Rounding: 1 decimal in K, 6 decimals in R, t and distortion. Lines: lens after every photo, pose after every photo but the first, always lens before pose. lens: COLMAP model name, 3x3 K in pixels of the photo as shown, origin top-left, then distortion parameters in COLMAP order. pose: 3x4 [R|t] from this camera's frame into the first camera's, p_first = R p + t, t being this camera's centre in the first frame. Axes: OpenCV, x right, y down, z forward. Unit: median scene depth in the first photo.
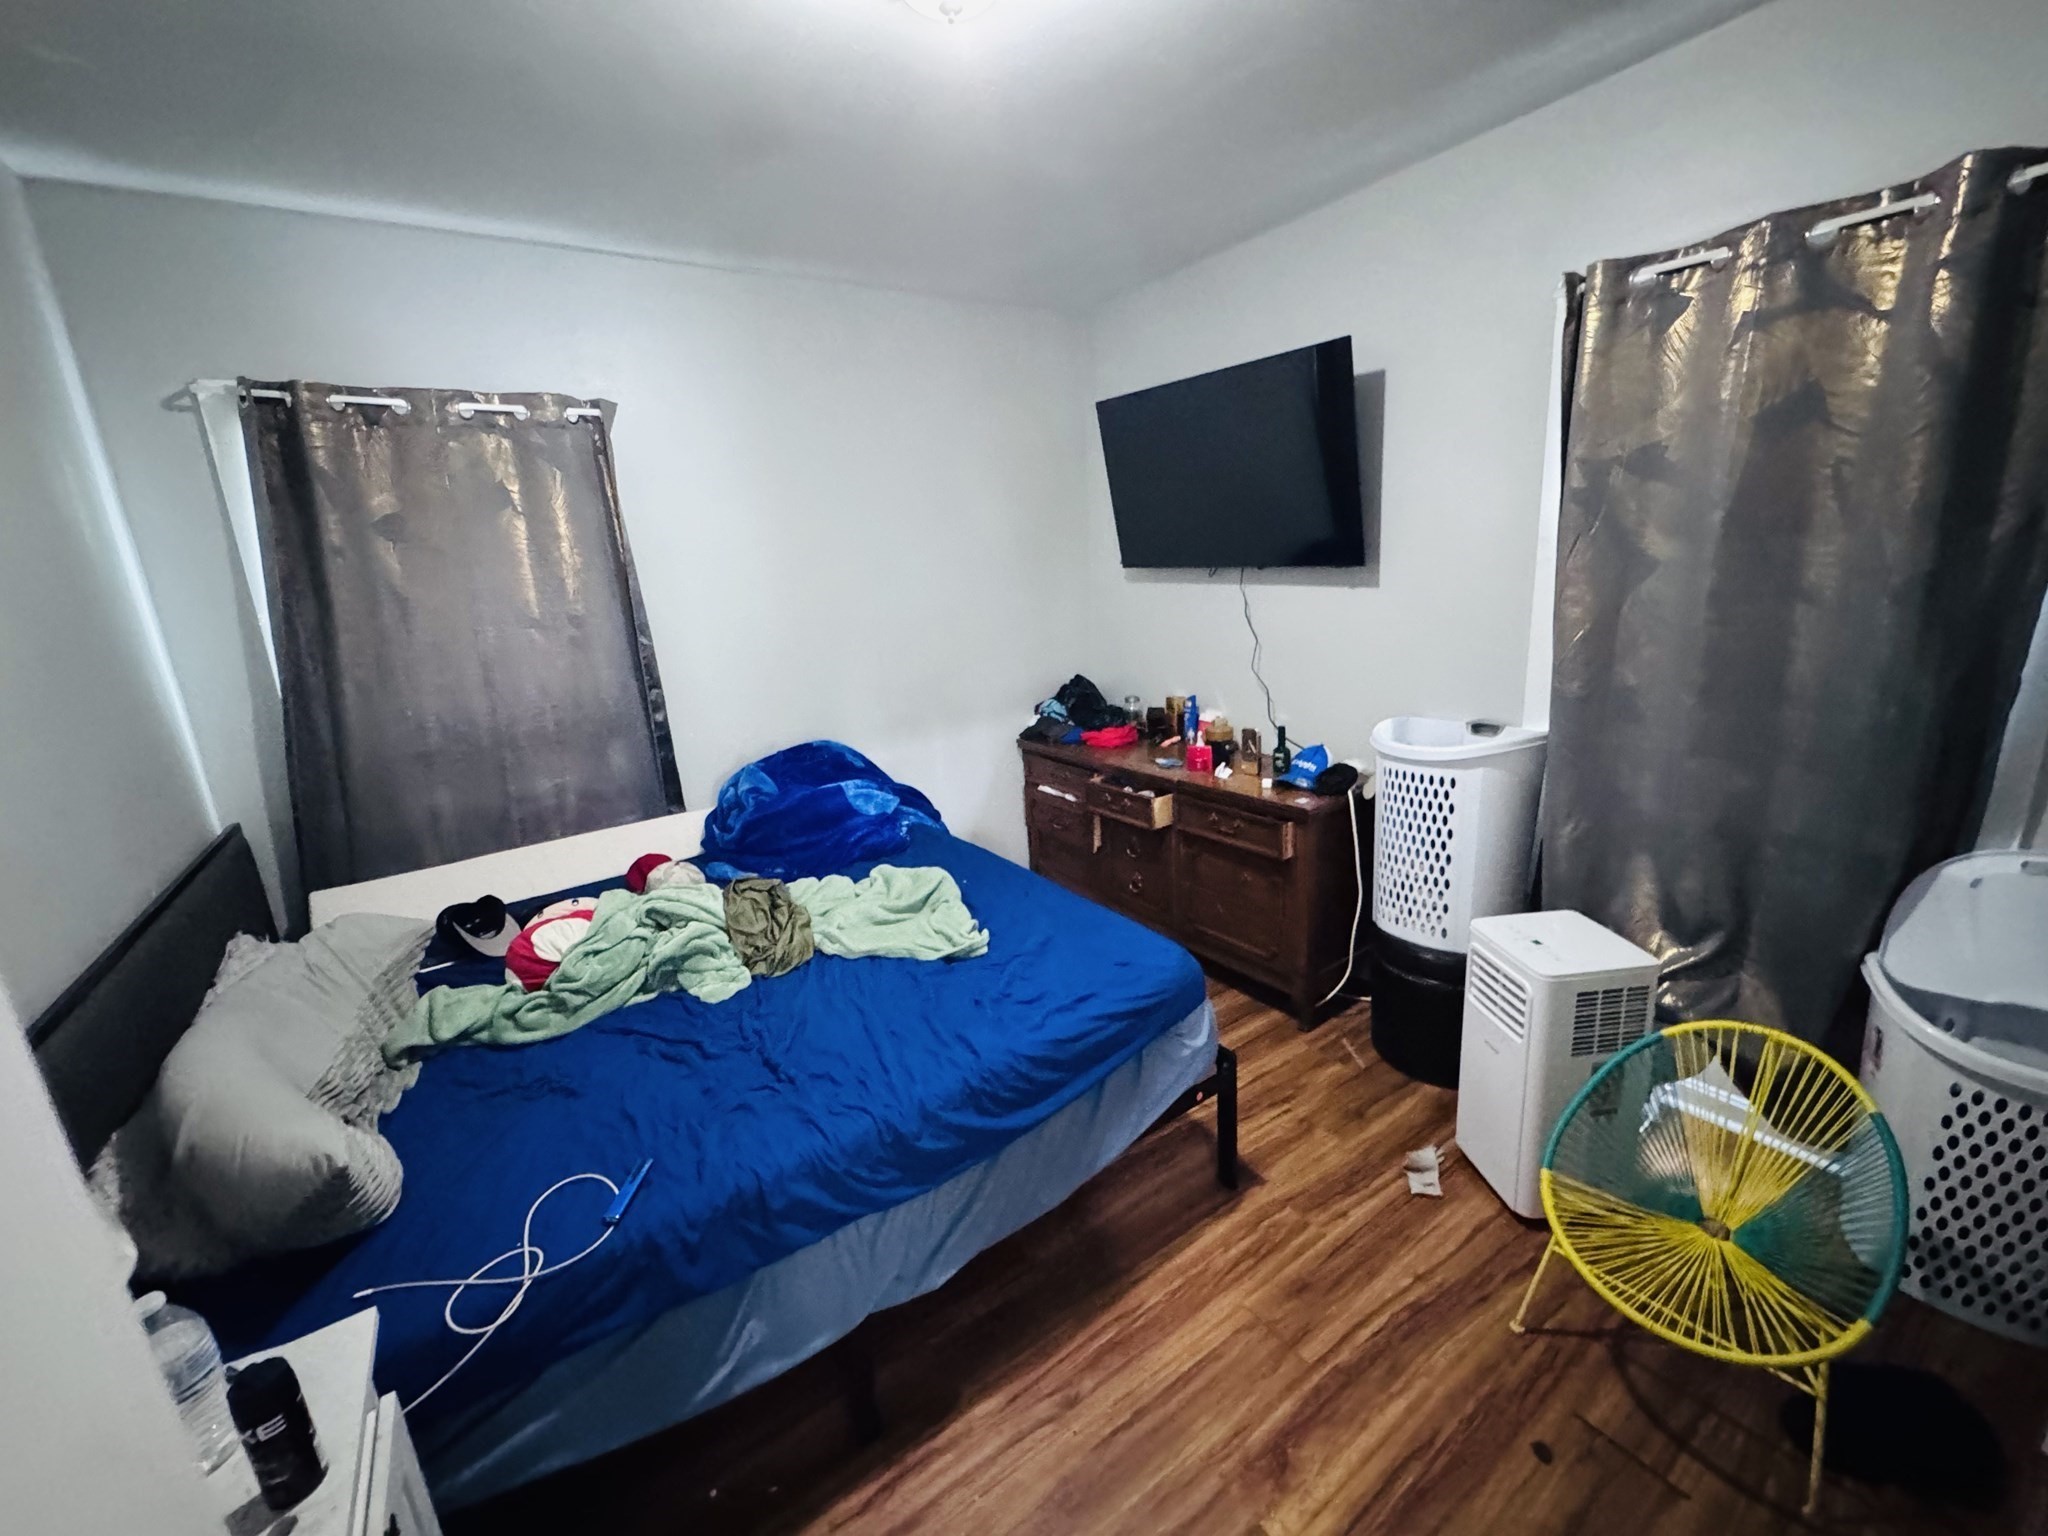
lens RADIAL K [[820.3, 0, 1031.3], [0, 820.3, 767.7], [0, 0, 1]] dist [-0.005447, 0.001131]
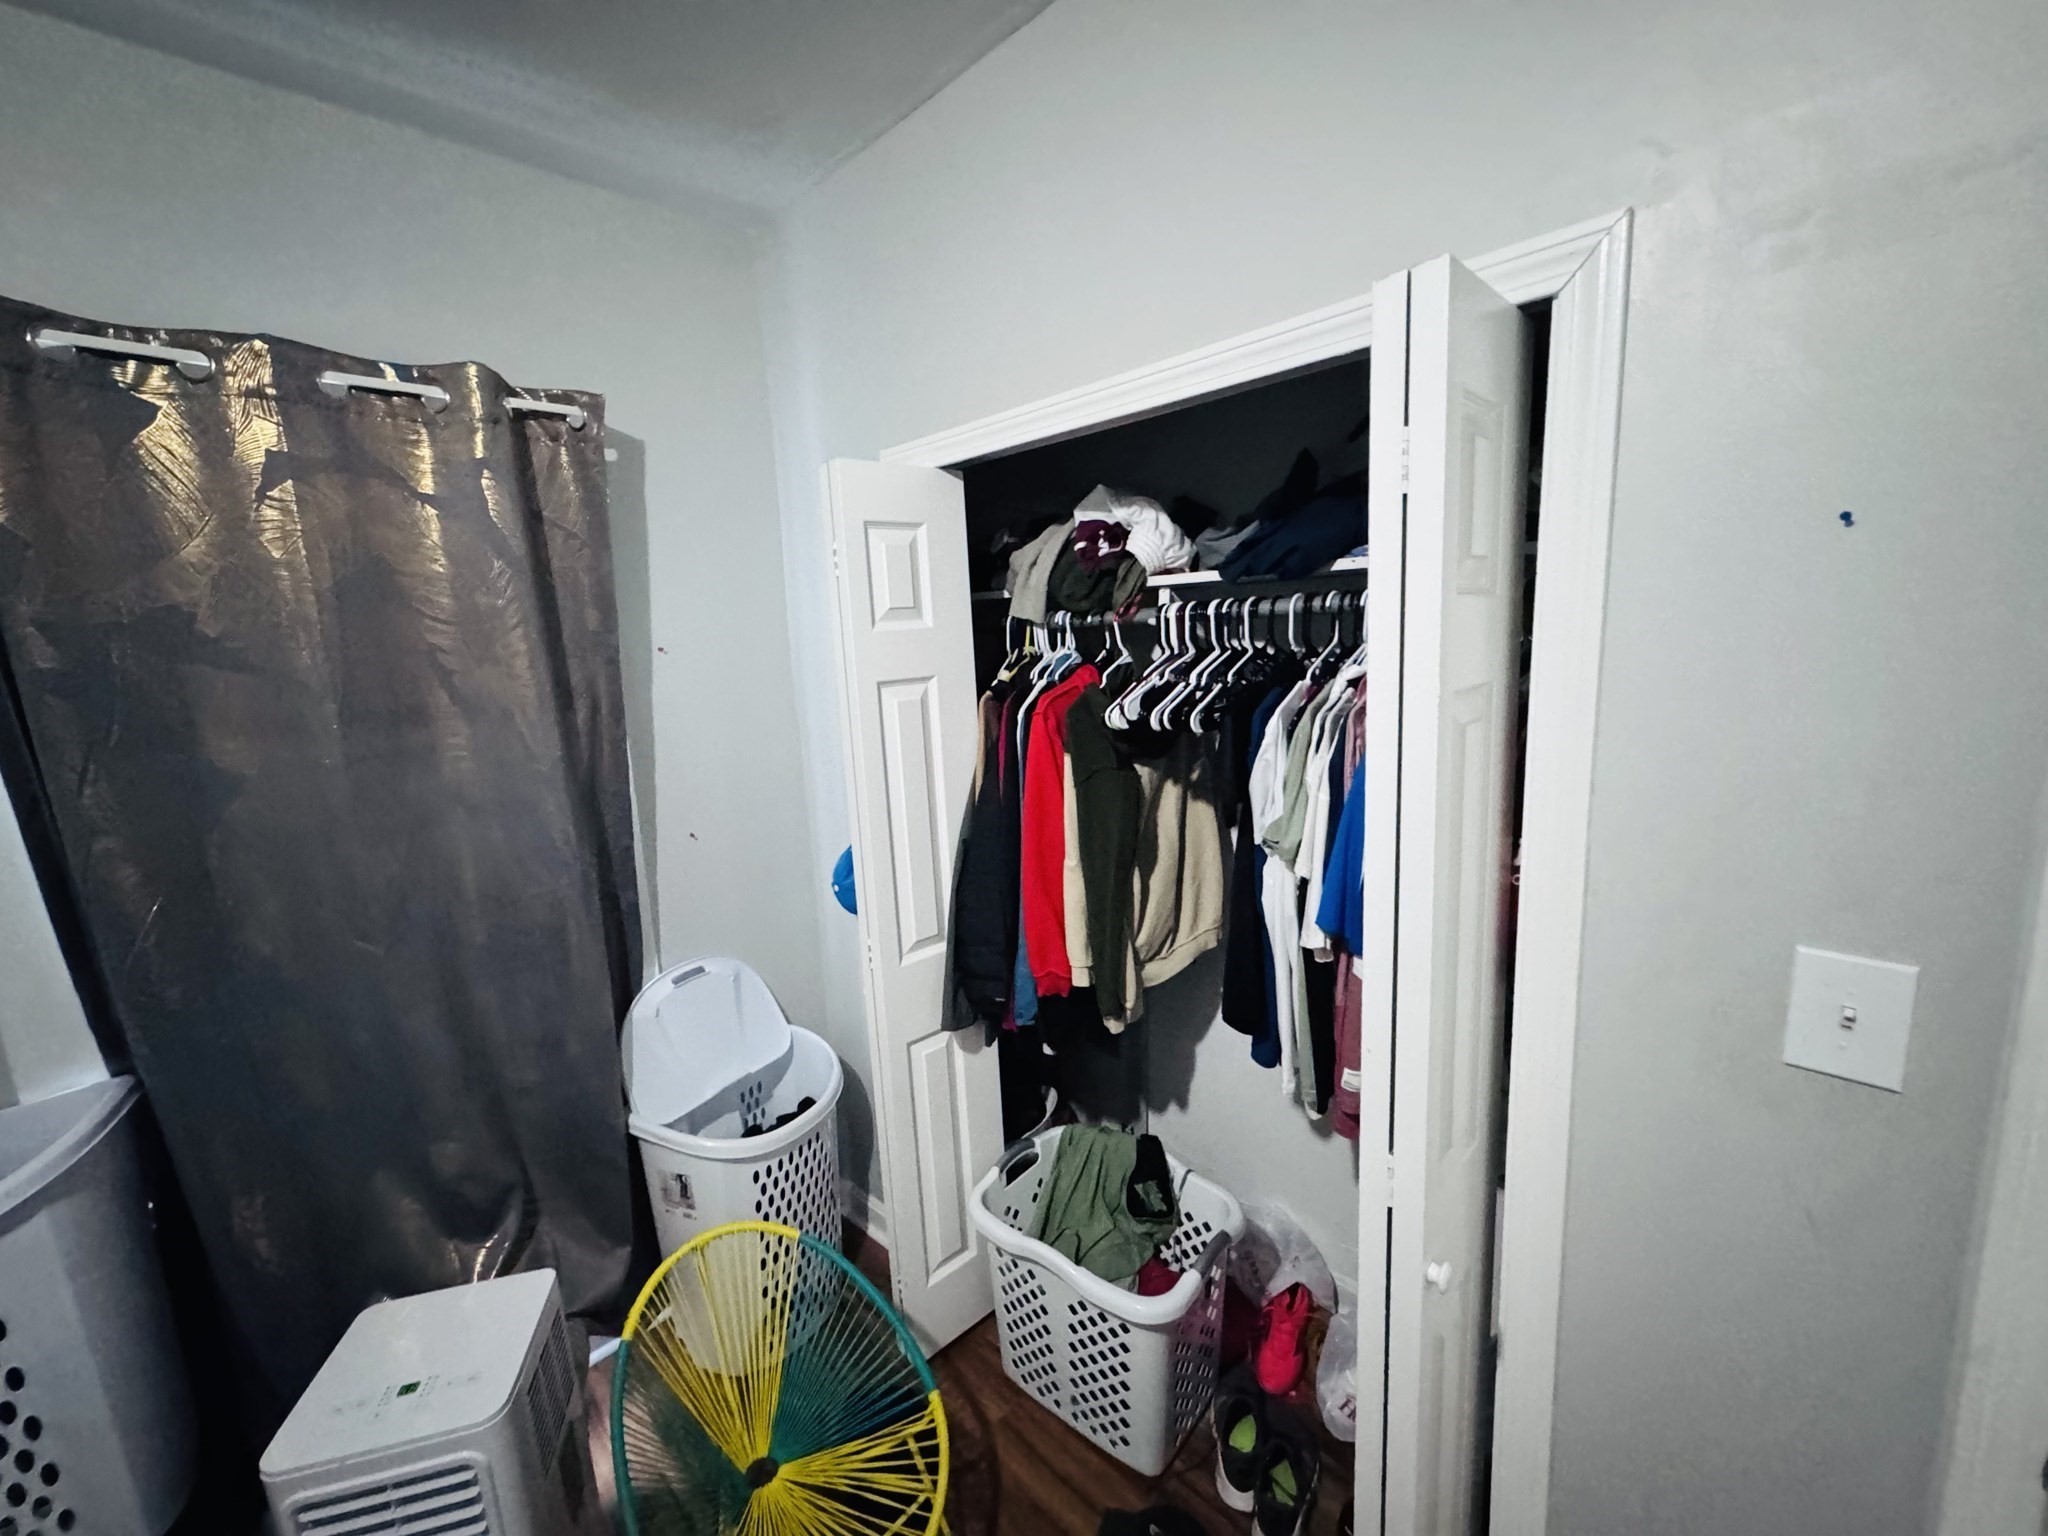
lens RADIAL K [[820.3, 0, 1027.8], [0, 820.3, 762.3], [0, 0, 1]] dist [-0.005447, 0.001131]
pose [[-0.183576, -0.099360, 0.977971, -0.016085], [0.295522, 0.943278, 0.151308, -0.204133], [-0.937532, 0.316788, -0.143800, 0.567959]]
